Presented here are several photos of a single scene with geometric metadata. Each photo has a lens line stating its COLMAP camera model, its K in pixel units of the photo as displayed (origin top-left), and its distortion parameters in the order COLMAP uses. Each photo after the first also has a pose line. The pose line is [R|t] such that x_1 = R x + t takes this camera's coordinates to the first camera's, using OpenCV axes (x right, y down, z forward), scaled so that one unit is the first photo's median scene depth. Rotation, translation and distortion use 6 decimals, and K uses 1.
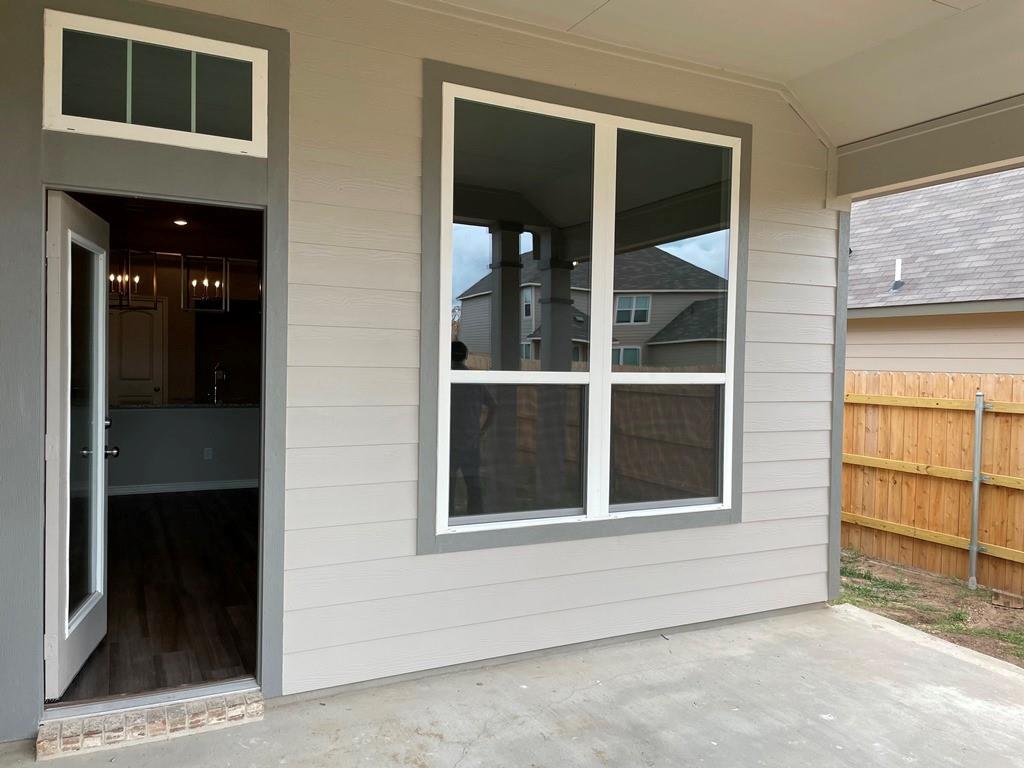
lens RADIAL K [[776.5, 0, 512.0], [0, 776.5, 384.0], [0, 0, 1]] dist [0.083097, -0.110794]
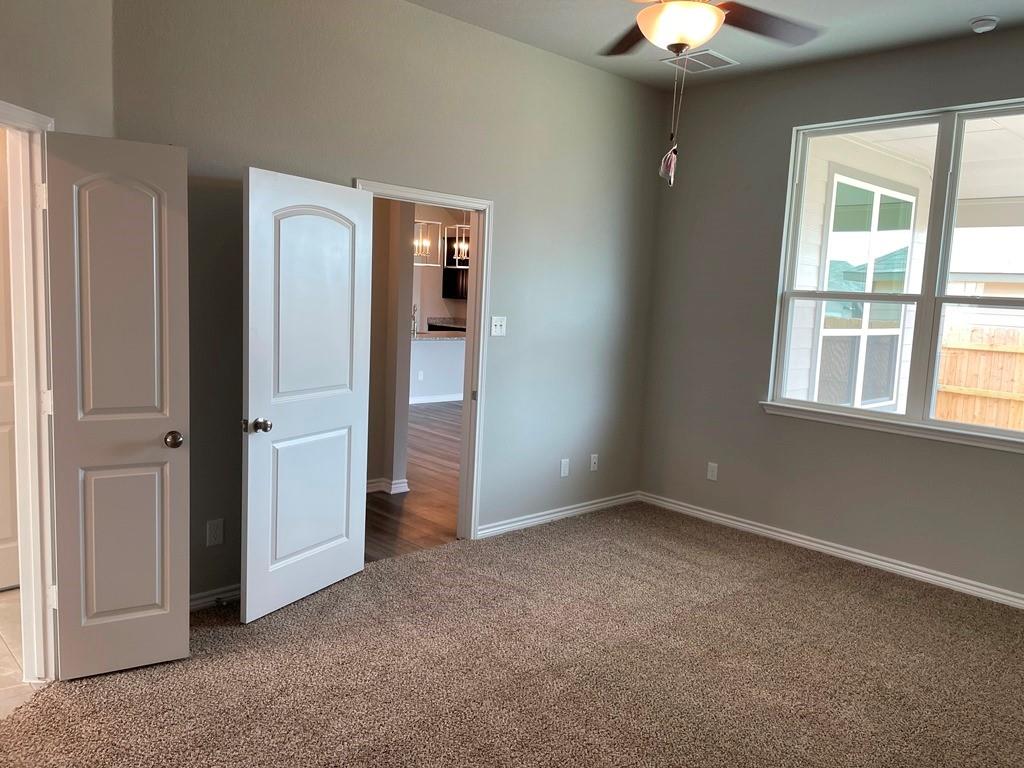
lens RADIAL K [[776.5, 0, 512.0], [0, 776.5, 384.0], [0, 0, 1]] dist [0.083097, -0.110794]
pose [[0.958468, -0.001815, 0.285193, -1.102784], [-0.028293, 0.994442, 0.101415, -0.046656], [-0.283792, -0.105272, 0.953090, -0.491733]]
